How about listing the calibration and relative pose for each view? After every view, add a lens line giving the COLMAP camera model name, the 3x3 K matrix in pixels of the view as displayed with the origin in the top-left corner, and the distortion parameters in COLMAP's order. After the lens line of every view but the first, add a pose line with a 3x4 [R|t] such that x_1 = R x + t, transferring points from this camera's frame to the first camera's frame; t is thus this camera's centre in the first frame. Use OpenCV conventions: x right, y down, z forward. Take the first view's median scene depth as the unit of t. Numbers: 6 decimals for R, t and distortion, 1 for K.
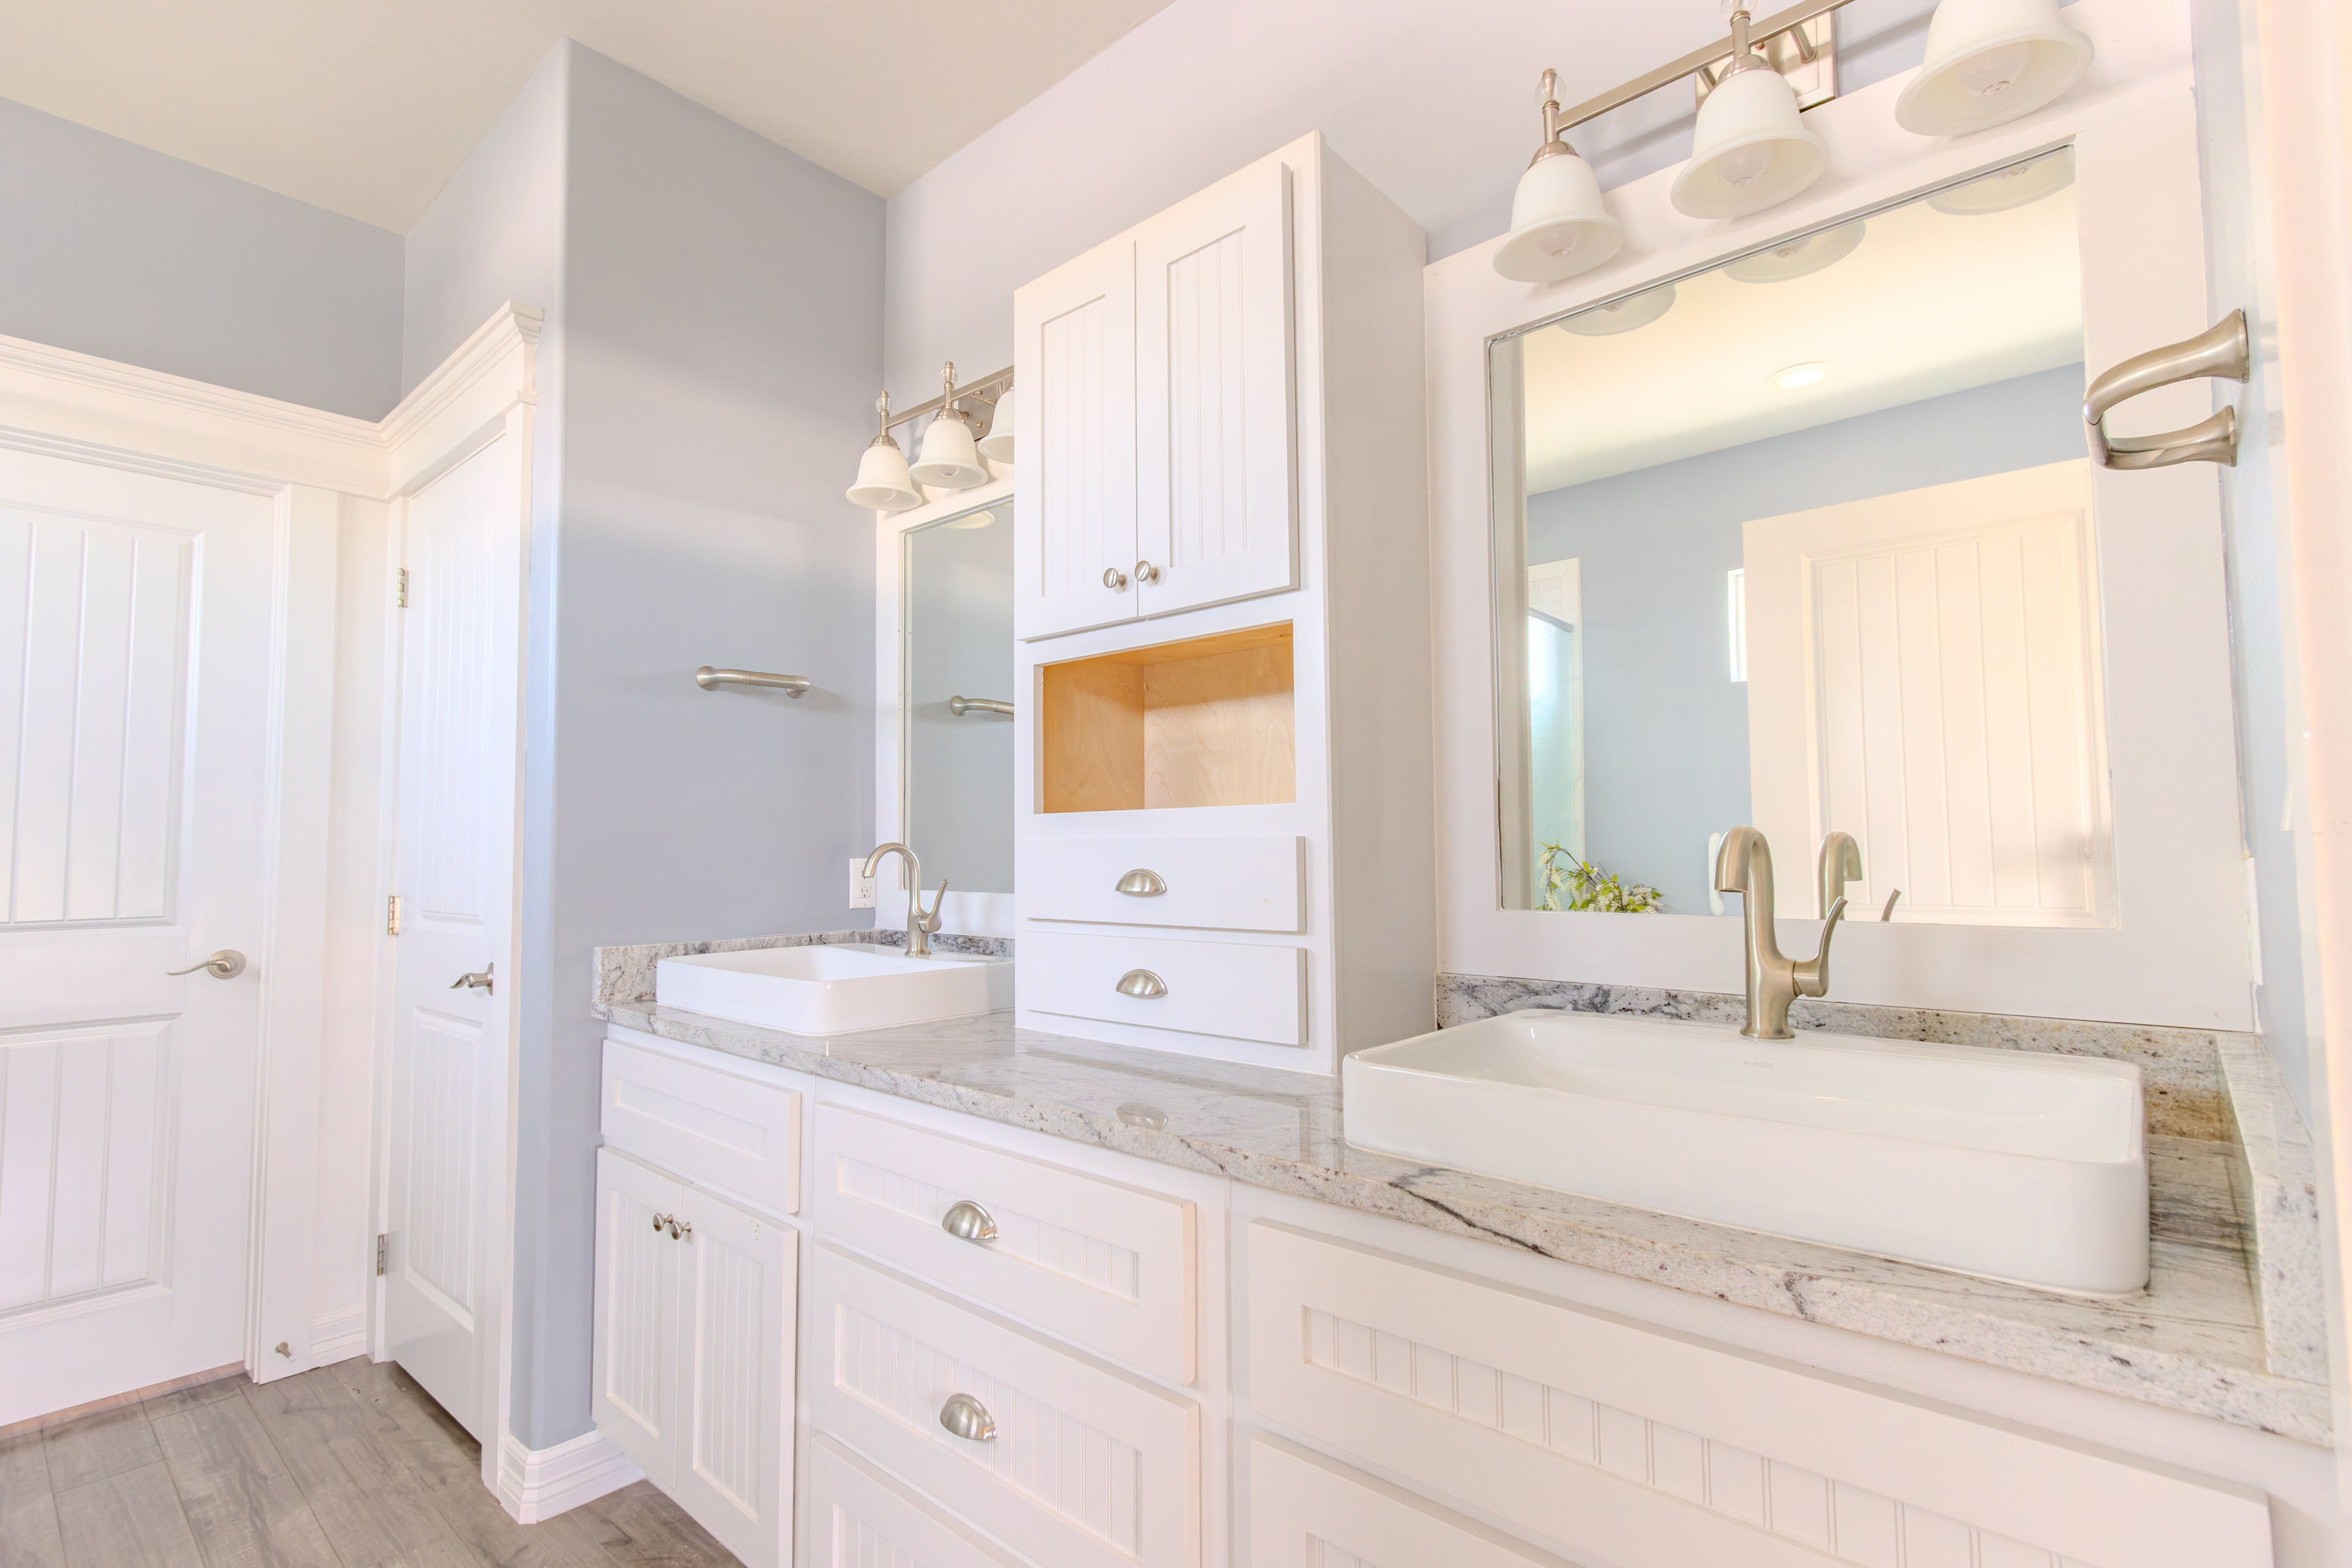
lens RADIAL K [[1071.9, 0, 1176.0], [0, 1071.9, 784.0], [0, 0, 1]] dist [-0.000422, -0.001132]
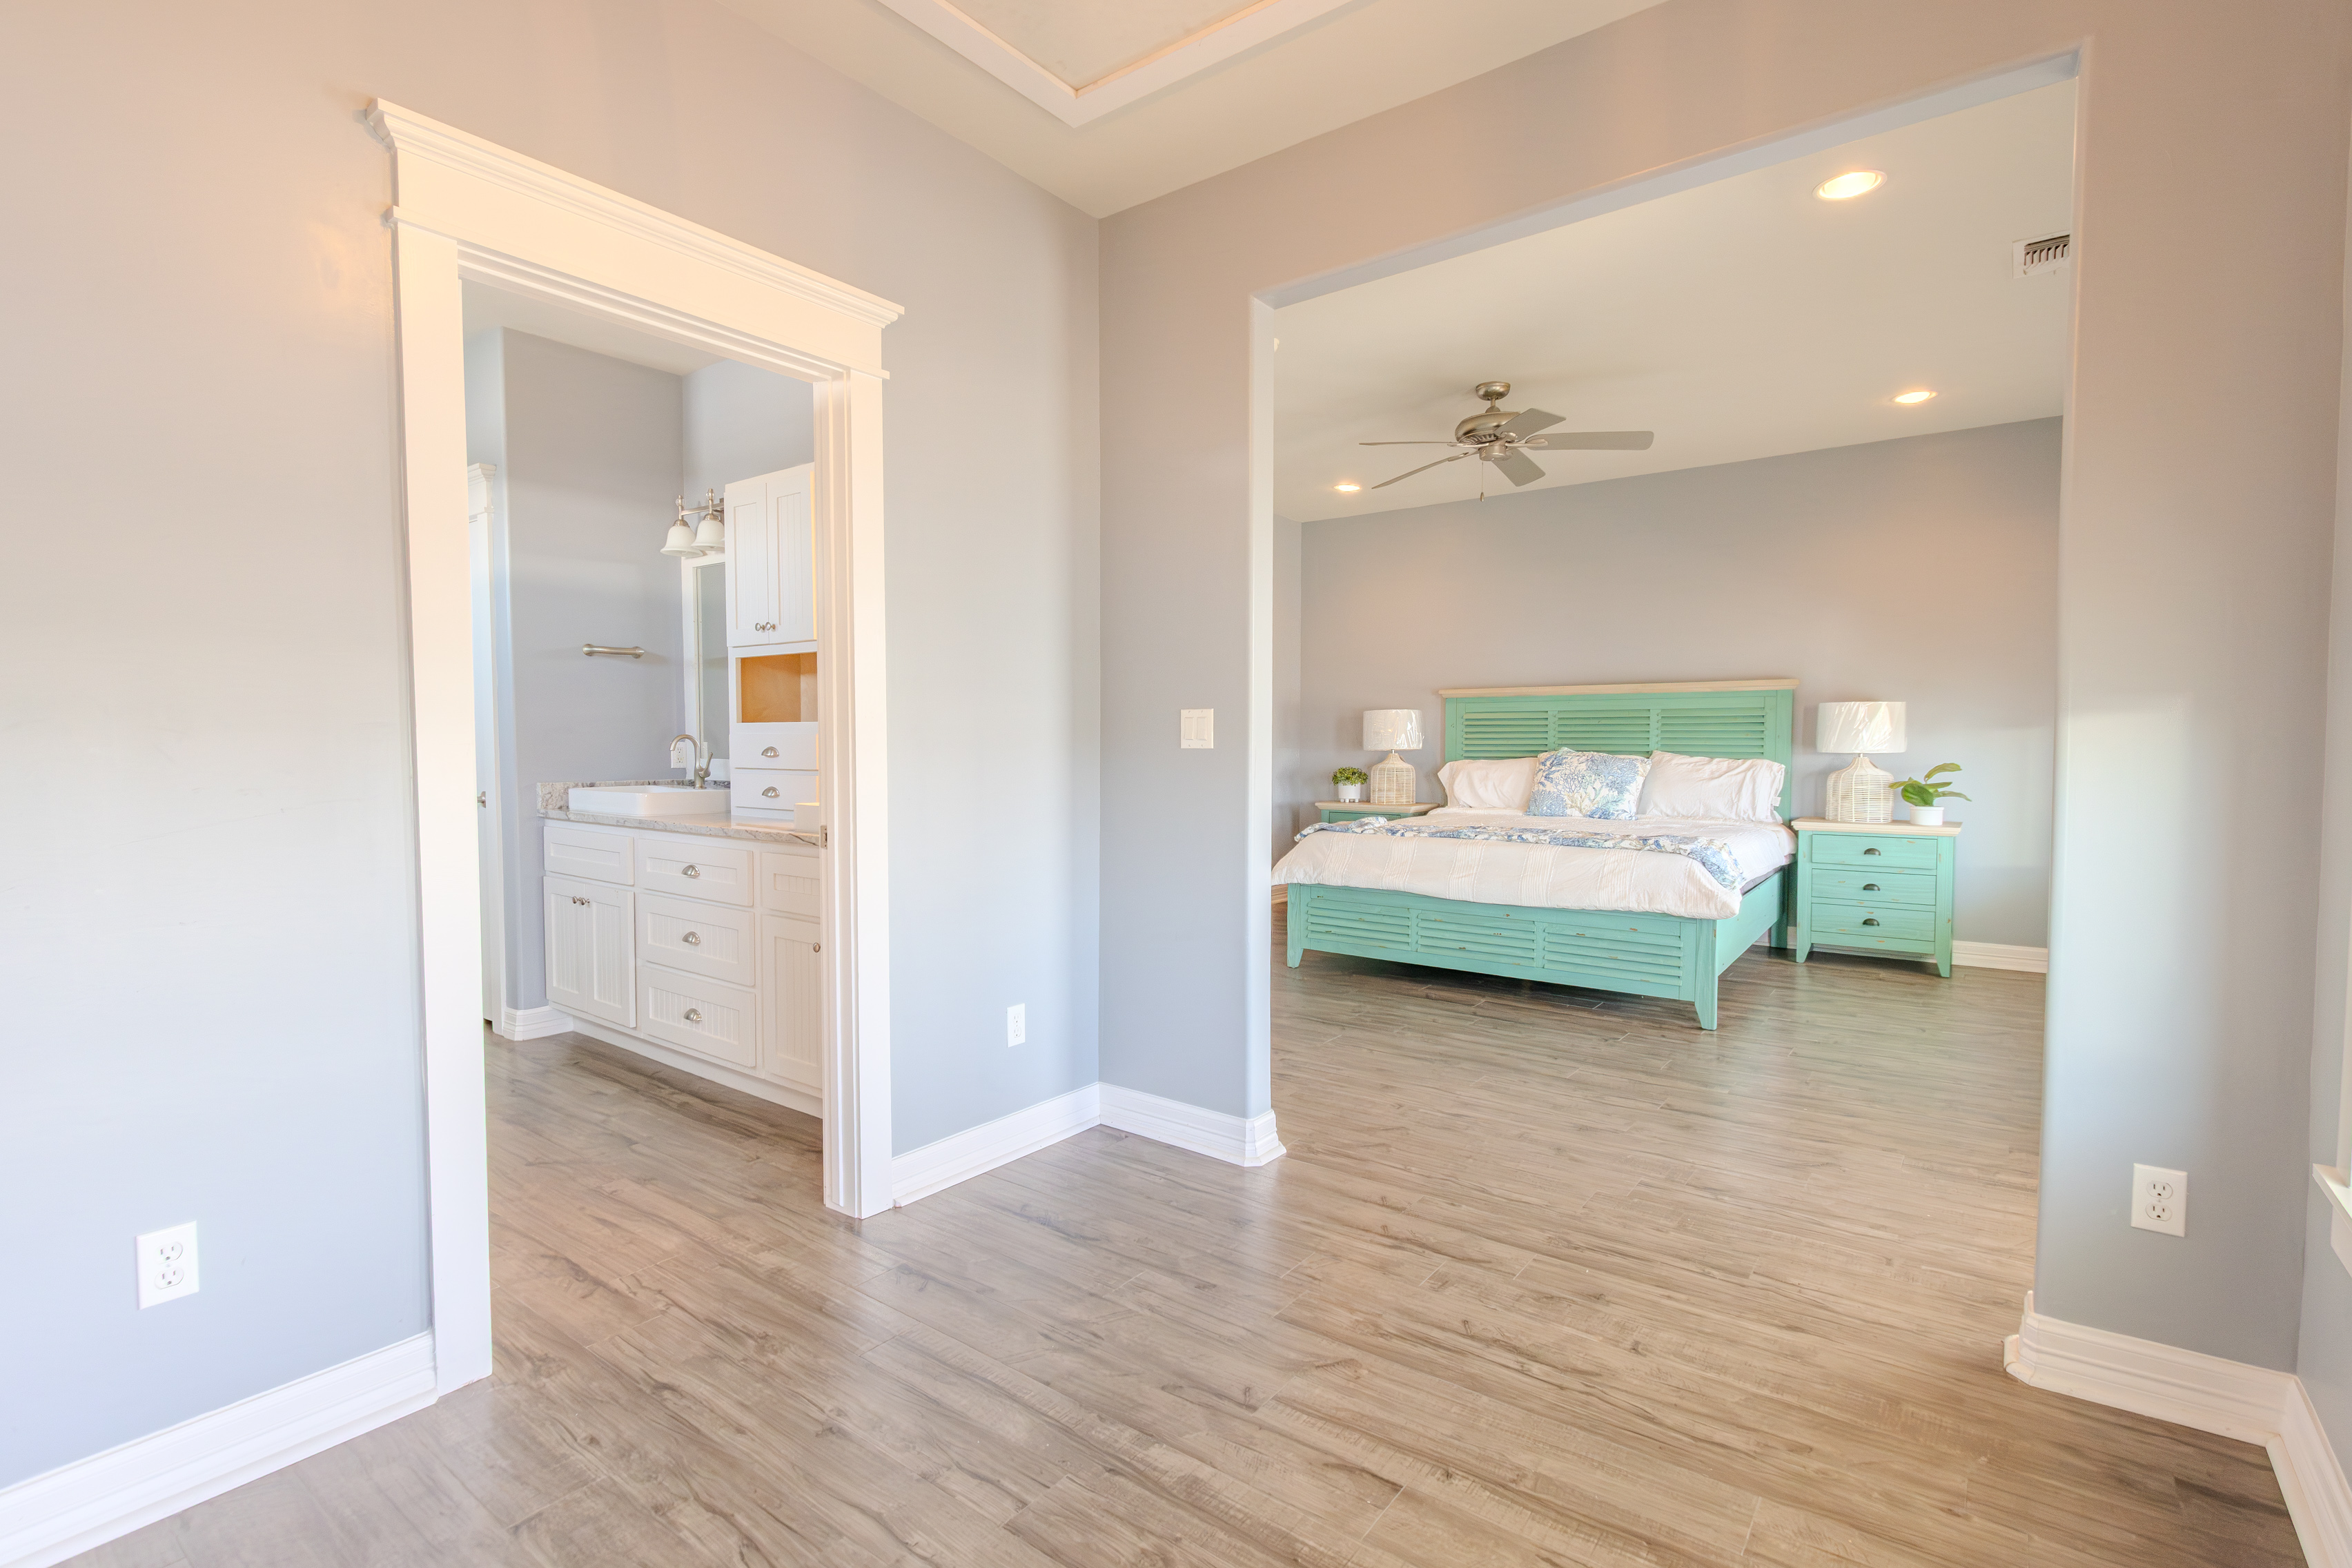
lens RADIAL K [[1071.9, 0, 1176.0], [0, 1071.9, 784.0], [0, 0, 1]] dist [-0.000422, -0.001132]
pose [[0.997153, 0.007469, 0.075028, 0.544006], [-0.014875, 0.995013, 0.098633, -0.070645], [-0.073917, -0.099469, 0.992291, -1.168629]]
